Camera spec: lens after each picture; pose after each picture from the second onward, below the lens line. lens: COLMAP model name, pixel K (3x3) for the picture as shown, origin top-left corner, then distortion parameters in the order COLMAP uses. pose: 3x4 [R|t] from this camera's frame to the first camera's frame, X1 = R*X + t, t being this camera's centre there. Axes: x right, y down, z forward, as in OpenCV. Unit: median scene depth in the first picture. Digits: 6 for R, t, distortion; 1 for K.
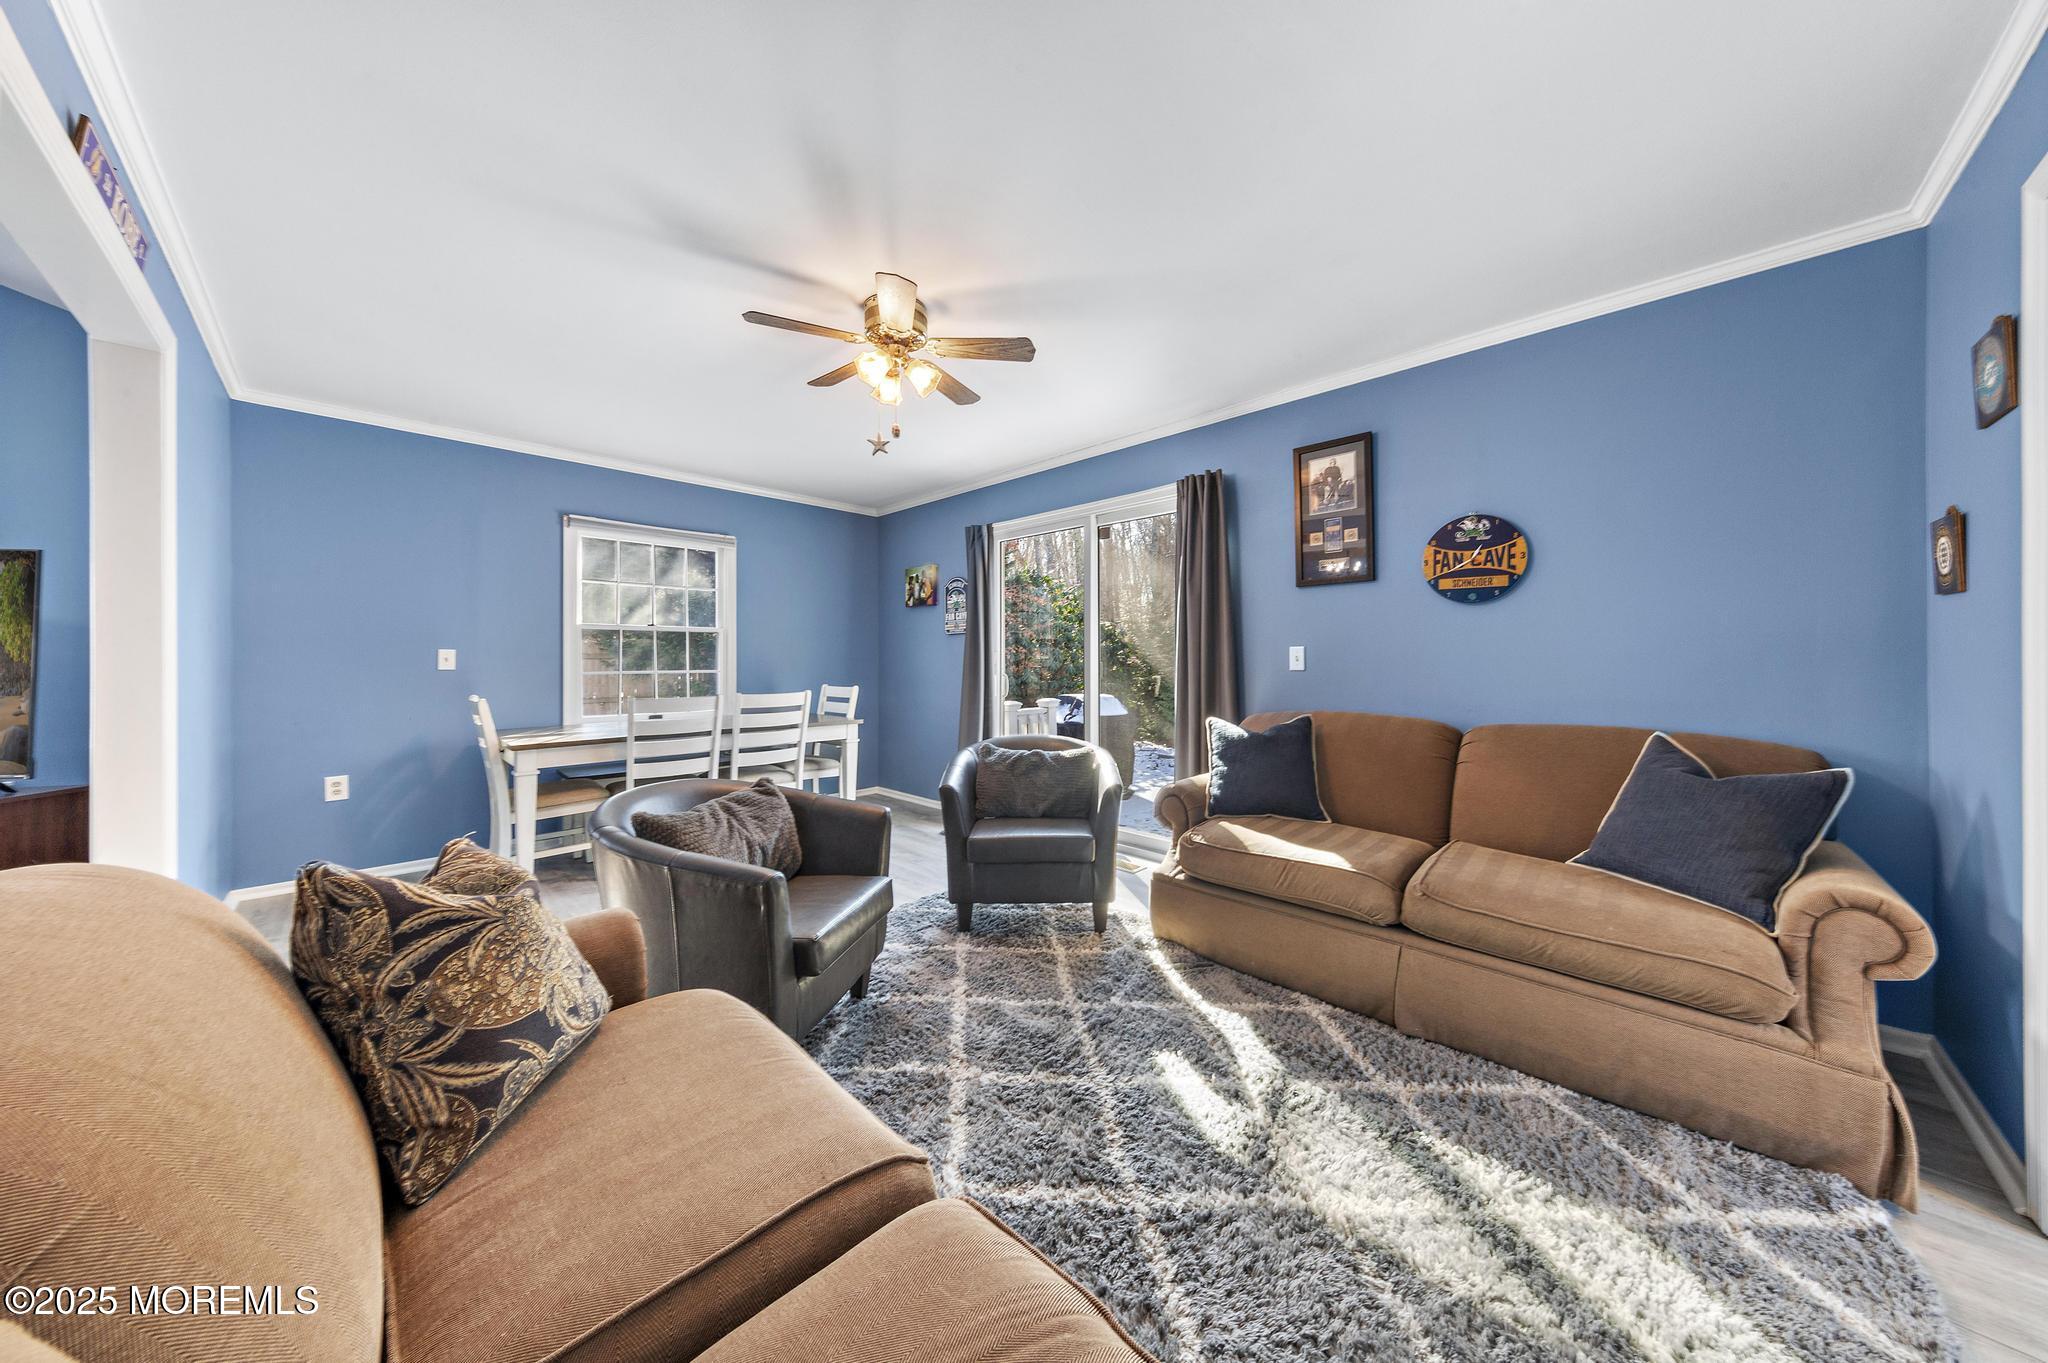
lens RADIAL K [[654.5, 0, 1031.8], [0, 654.5, 654.3], [0, 0, 1]] dist [0.001063, 0.000022]
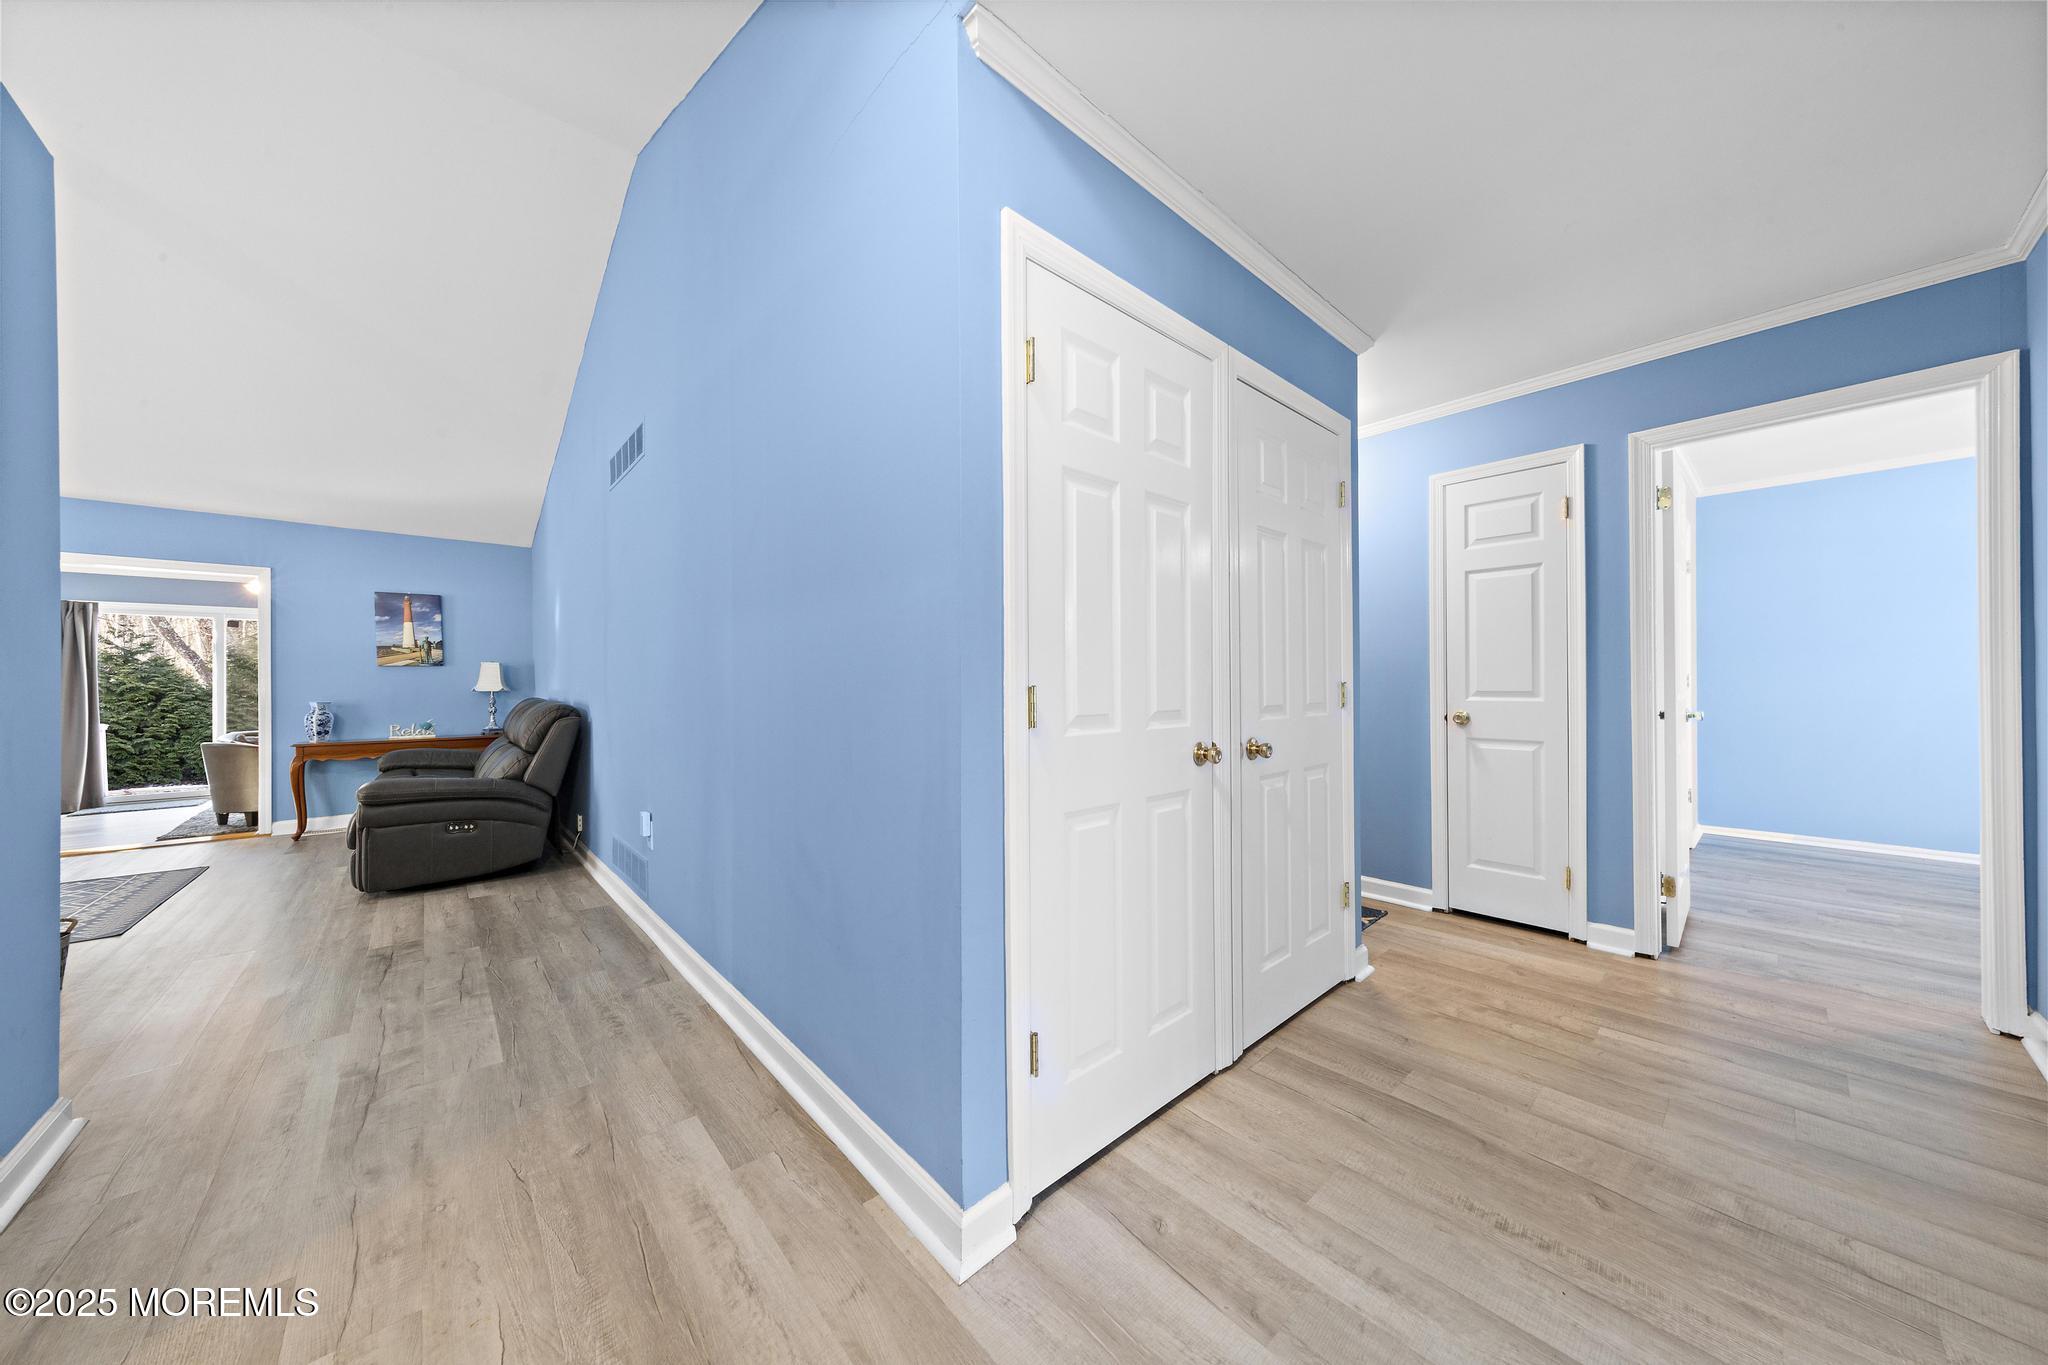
lens RADIAL K [[674.8, 0, 1024.0], [0, 674.8, 682.5], [0, 0, 1]] dist [0.000375, -0.000046]
pose [[0.056701, 0.004716, 0.998380, -2.489578], [-0.000496, 0.999989, -0.004695, -0.030913], [-0.998391, -0.000229, 0.056703, -1.954598]]
